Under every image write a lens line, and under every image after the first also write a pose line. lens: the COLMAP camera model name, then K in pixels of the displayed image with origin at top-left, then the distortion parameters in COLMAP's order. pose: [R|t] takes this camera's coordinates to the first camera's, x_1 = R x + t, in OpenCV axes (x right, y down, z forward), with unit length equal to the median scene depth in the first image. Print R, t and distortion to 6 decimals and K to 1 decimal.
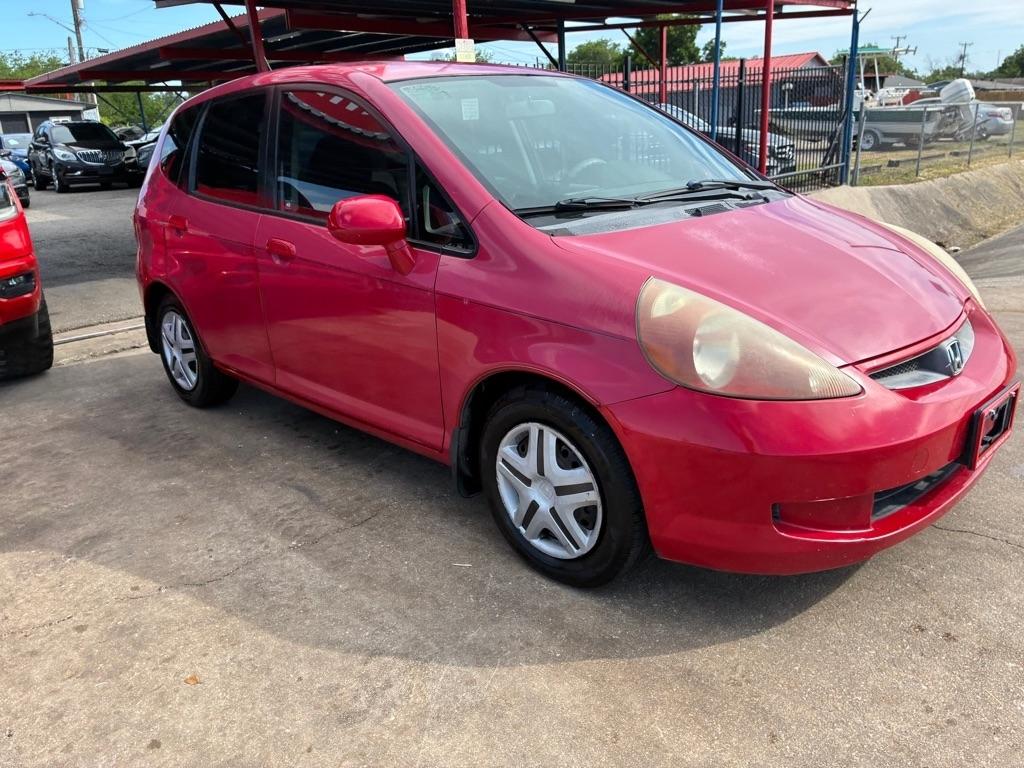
lens RADIAL K [[771.3, 0, 517.4], [0, 771.3, 383.2], [0, 0, 1]] dist [0.059587, -0.087981]
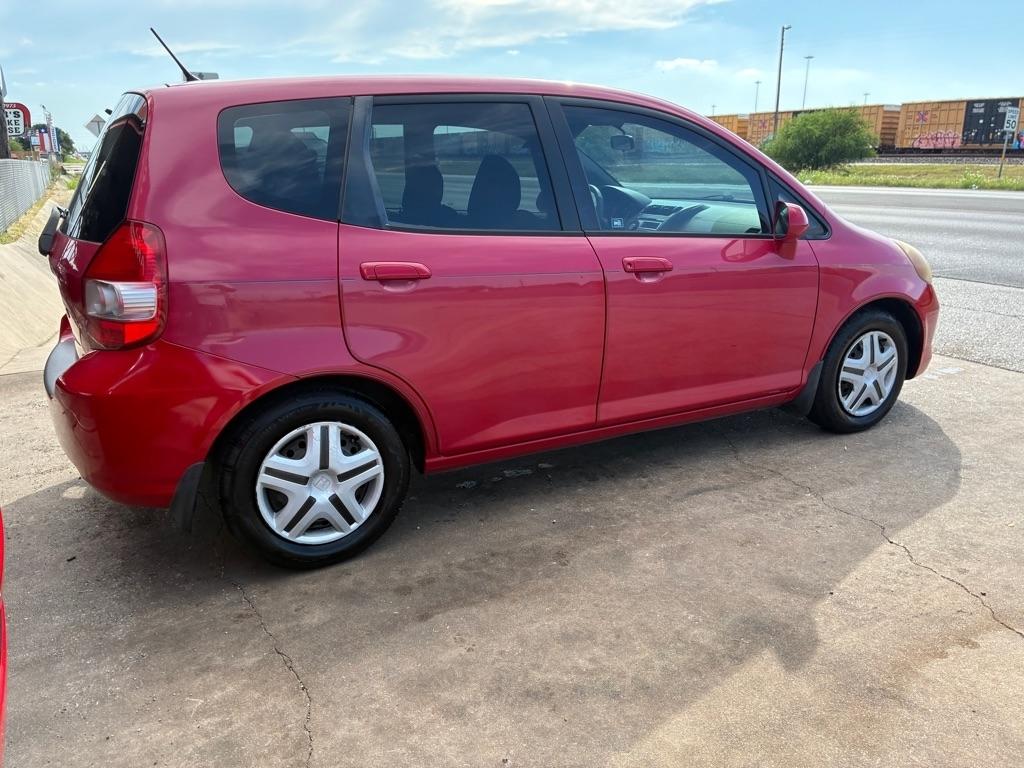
lens RADIAL K [[773.7, 0, 518.7], [0, 773.7, 384.9], [0, 0, 1]] dist [0.049834, -0.057829]
pose [[0.283277, -0.218465, 0.933824, -1.534889], [0.293547, 0.946726, 0.132435, -0.245110], [-0.913008, 0.236606, 0.332315, 1.011048]]
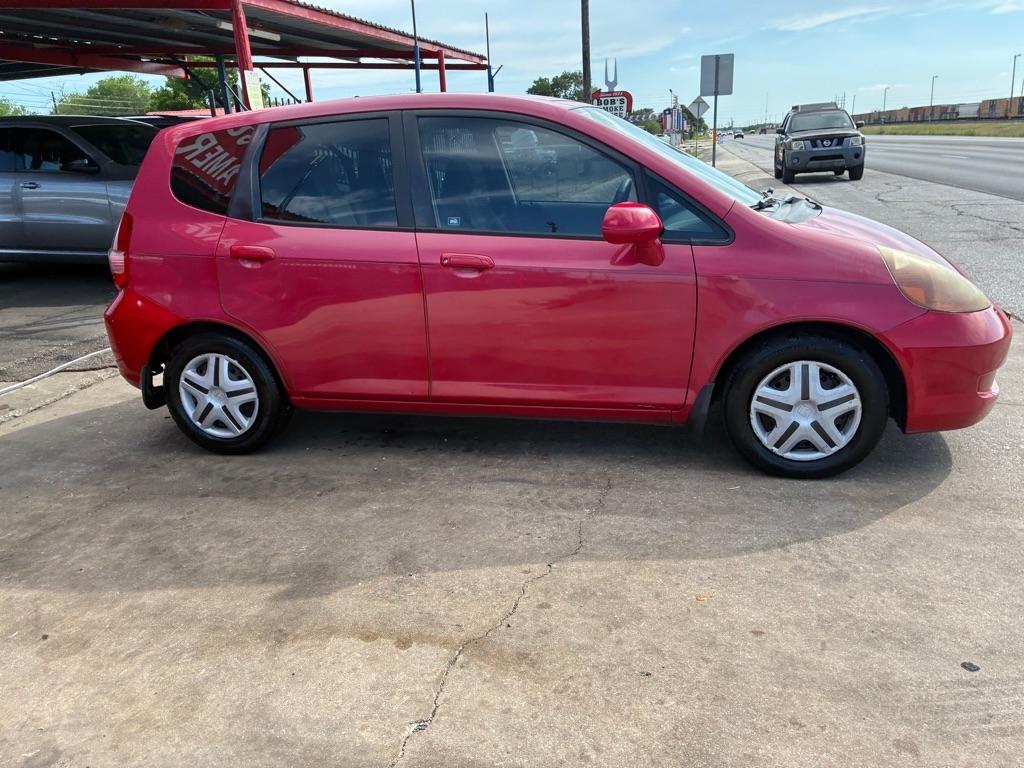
lens RADIAL K [[771.5, 0, 509.2], [0, 771.5, 394.4], [0, 0, 1]] dist [0.046970, -0.050007]
pose [[0.851611, -0.150250, 0.502179, -0.963936], [0.168429, 0.985670, 0.009282, 0.009277], [-0.496378, 0.076676, 0.864714, 0.071416]]
